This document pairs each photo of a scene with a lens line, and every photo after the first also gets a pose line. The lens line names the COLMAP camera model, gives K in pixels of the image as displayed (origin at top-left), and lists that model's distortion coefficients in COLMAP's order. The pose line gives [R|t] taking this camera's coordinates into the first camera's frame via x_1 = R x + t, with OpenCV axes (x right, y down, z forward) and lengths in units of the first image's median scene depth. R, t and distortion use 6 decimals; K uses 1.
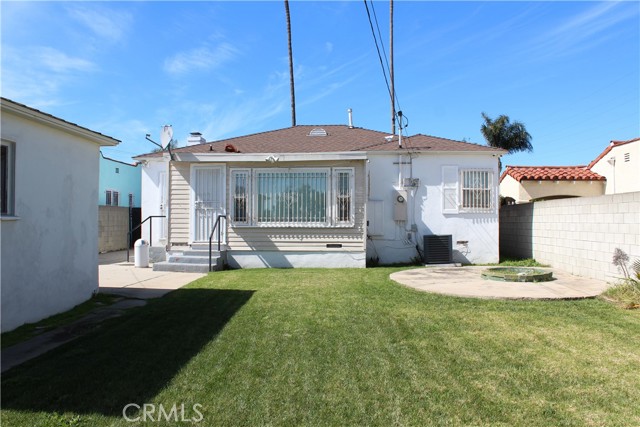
lens RADIAL K [[530.8, 0, 320.7], [0, 530.8, 215.0], [0, 0, 1]] dist [-0.177128, 0.155672]
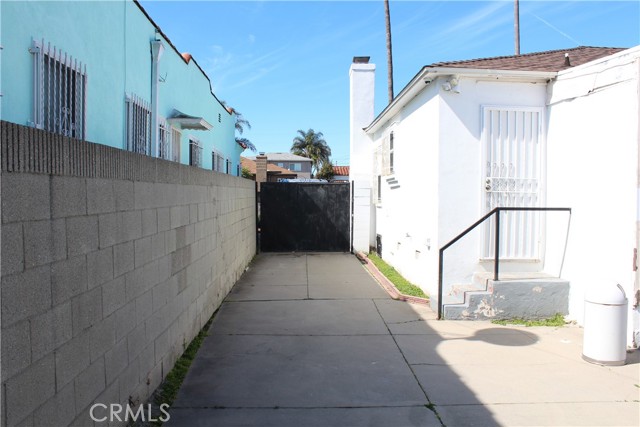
lens RADIAL K [[530.8, 0, 320.7], [0, 530.8, 215.0], [0, 0, 1]] dist [-0.177128, 0.155672]
pose [[0.996899, 0.006609, 0.078417, -0.550089], [-0.010822, 0.998514, 0.053419, -0.013501], [-0.077948, -0.054102, 0.995488, 0.662112]]
